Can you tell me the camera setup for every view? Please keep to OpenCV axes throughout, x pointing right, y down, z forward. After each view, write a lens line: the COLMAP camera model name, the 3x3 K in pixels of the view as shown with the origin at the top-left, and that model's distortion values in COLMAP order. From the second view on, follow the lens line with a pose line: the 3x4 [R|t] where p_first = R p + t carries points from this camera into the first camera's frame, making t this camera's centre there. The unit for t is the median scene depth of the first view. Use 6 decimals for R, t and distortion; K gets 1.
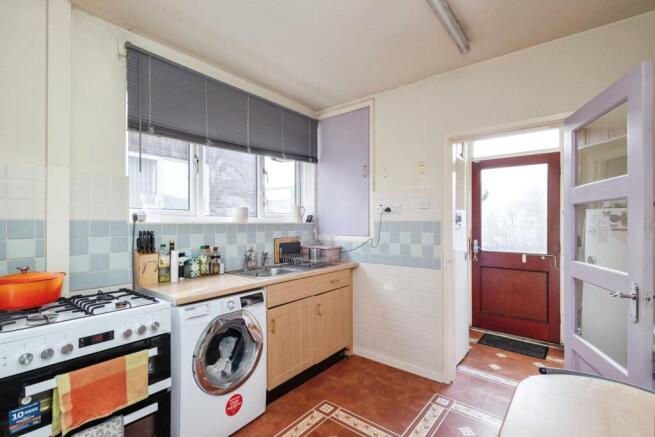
lens RADIAL K [[307.6, 0, 333.9], [0, 307.6, 222.4], [0, 0, 1]] dist [0.014062, -0.002334]
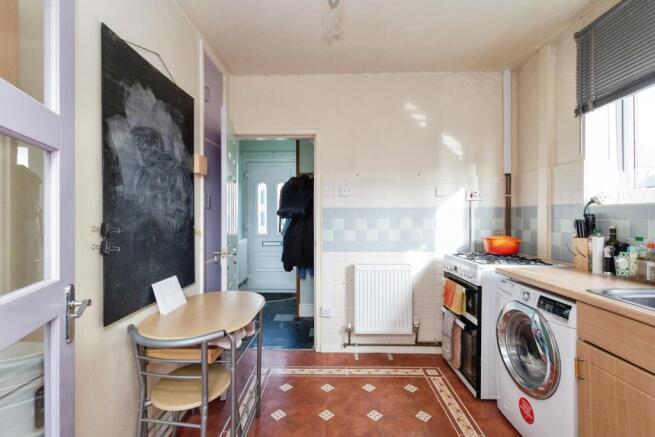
lens RADIAL K [[307.6, 0, 327.4], [0, 307.6, 216.2], [0, 0, 1]] dist [0.014062, -0.002334]
pose [[-0.797673, 0.002855, -0.603084, 0.411951], [-0.000147, 0.999988, 0.004928, 0.019802], [0.603090, 0.004020, -0.797663, 0.848560]]
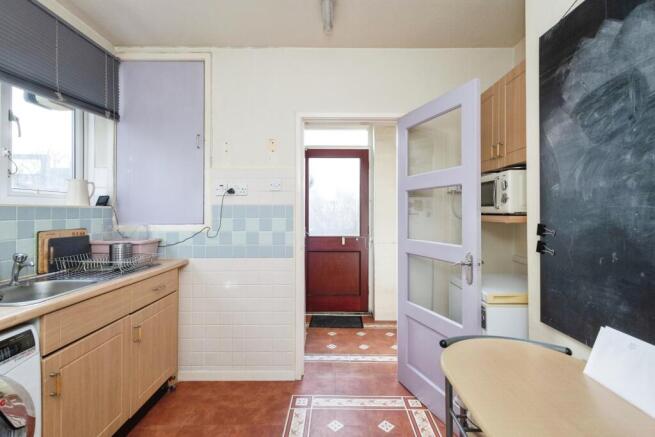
lens RADIAL K [[307.6, 0, 338.3], [0, 307.6, 208.3], [0, 0, 1]] dist [0.014062, -0.002334]
pose [[0.786619, 0.006544, 0.617403, -0.103045], [0.001087, 0.999928, -0.011983, 0.014590], [-0.617437, 0.010097, 0.786555, 0.164984]]
